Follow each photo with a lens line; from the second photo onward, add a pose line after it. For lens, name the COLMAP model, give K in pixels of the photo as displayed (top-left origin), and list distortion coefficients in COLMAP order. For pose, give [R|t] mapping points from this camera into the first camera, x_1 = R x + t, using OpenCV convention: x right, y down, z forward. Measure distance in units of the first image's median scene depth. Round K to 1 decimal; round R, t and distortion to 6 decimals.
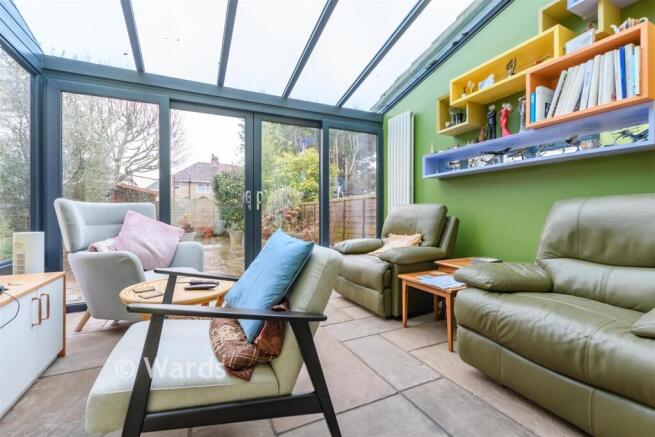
lens RADIAL K [[283.6, 0, 326.5], [0, 283.6, 216.6], [0, 0, 1]] dist [-0.003360, -0.000869]
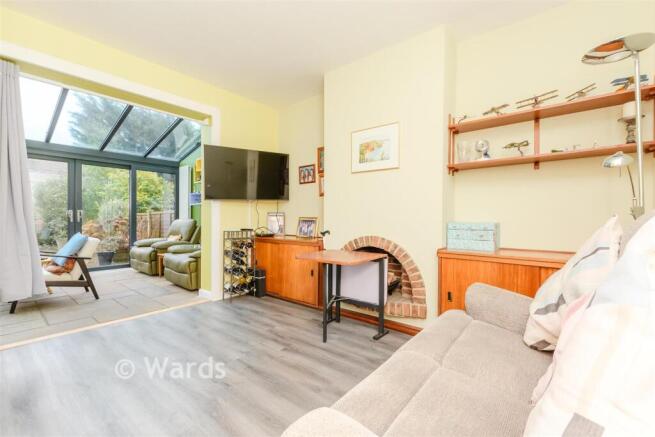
lens RADIAL K [[283.6, 0, 327.2], [0, 283.6, 222.6], [0, 0, 1]] dist [-0.003360, -0.000869]
pose [[0.907693, 0.003164, 0.419624, 0.353783], [-0.001701, 0.999991, -0.003860, -0.015498], [-0.419632, 0.002790, 0.907690, -1.000470]]
